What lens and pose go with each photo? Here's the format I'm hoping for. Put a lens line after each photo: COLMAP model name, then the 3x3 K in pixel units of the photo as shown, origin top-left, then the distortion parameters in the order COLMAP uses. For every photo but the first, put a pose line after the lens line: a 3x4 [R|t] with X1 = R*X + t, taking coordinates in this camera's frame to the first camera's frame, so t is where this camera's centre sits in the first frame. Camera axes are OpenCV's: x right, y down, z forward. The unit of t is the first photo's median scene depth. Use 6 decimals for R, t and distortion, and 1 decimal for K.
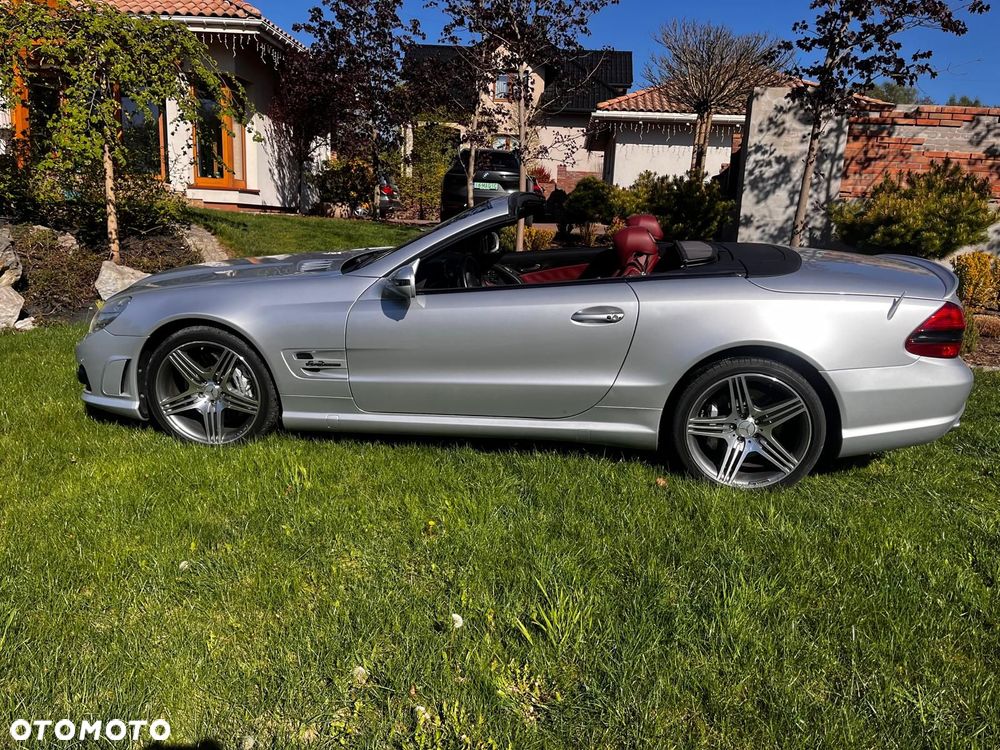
lens RADIAL K [[772.4, 0, 515.0], [0, 772.4, 372.4], [0, 0, 1]] dist [0.073676, -0.085979]
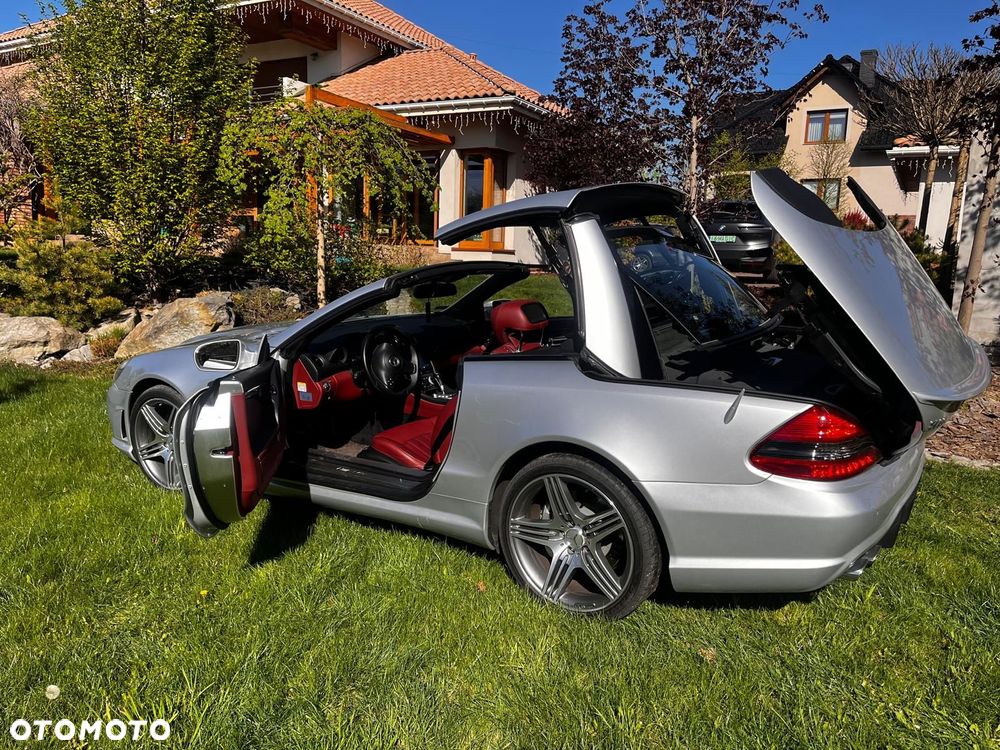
lens RADIAL K [[772.4, 0, 499.1], [0, 772.4, 373.9], [0, 0, 1]] dist [0.073676, -0.085979]
pose [[0.903084, 0.043999, -0.427203, 0.225164], [-0.070251, 0.996474, -0.045878, -0.024287], [0.423678, 0.071443, 0.902991, 0.073071]]
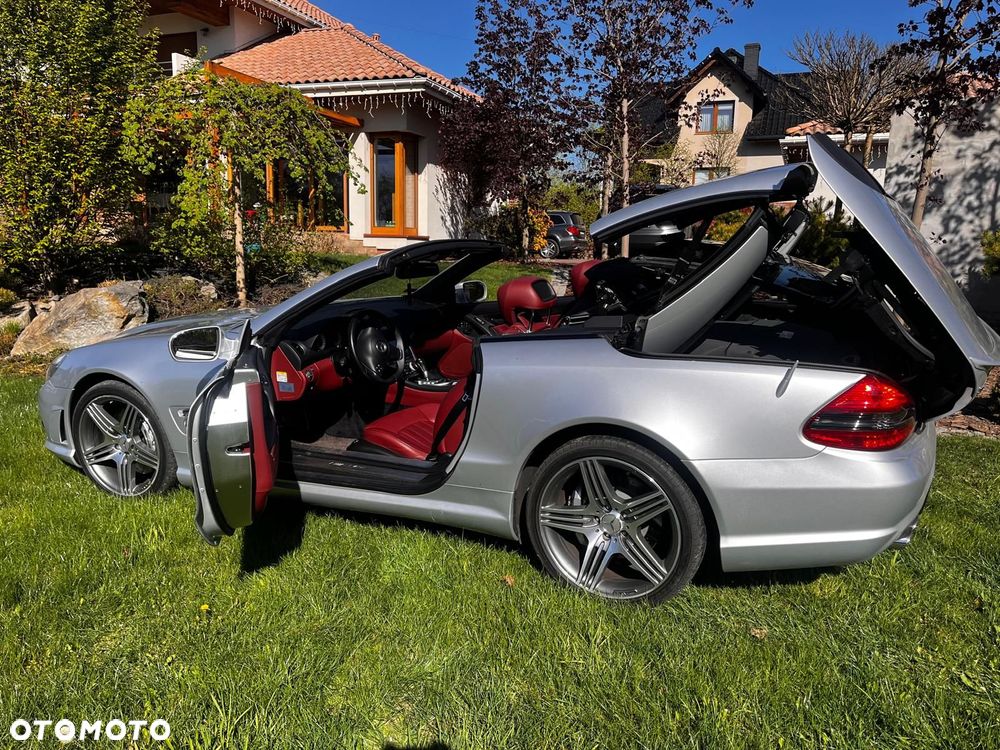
lens RADIAL K [[772.4, 0, 503.4], [0, 772.4, 374.1], [0, 0, 1]] dist [0.073676, -0.085979]
pose [[0.953918, 0.020999, -0.299333, 0.167645], [-0.034158, 0.998663, -0.038796, -0.018973], [0.298118, 0.047233, 0.953360, 0.072014]]
